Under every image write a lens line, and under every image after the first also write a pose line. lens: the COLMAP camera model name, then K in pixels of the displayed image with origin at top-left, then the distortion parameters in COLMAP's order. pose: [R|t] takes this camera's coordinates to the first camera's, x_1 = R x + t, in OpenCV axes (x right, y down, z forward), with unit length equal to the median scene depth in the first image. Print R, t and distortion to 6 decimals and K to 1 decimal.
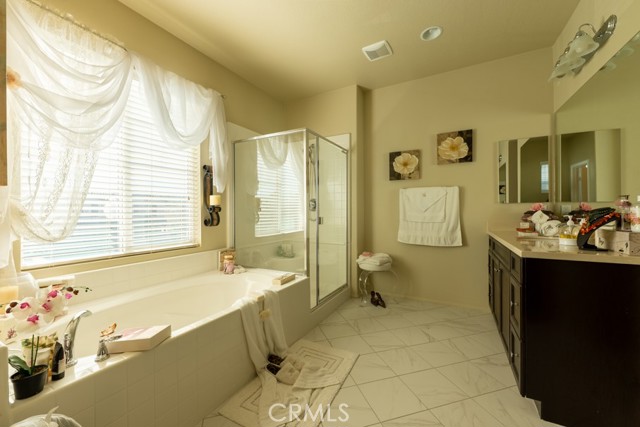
lens RADIAL K [[252.5, 0, 318.8], [0, 252.5, 211.6], [0, 0, 1]] dist [-0.000058, -0.000047]
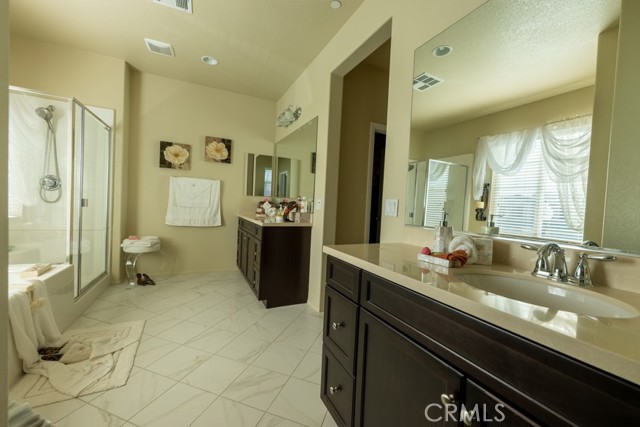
lens RADIAL K [[252.5, 0, 318.8], [0, 252.5, 211.6], [0, 0, 1]] dist [-0.000058, -0.000047]
pose [[0.580064, 0.007648, 0.814535, -0.237108], [-0.049161, 0.998462, 0.025635, 0.003118], [-0.813086, -0.054913, 0.579548, -0.206684]]
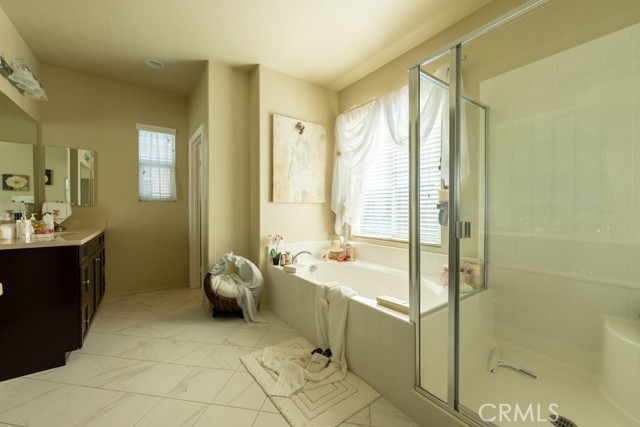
lens RADIAL K [[252.5, 0, 318.8], [0, 252.5, 211.6], [0, 0, 1]] dist [-0.000058, -0.000047]
pose [[-0.434819, 0.011970, -0.900438, 0.503181], [0.002091, 0.999922, 0.012283, -0.003481], [0.900515, 0.003458, -0.434811, 0.939655]]
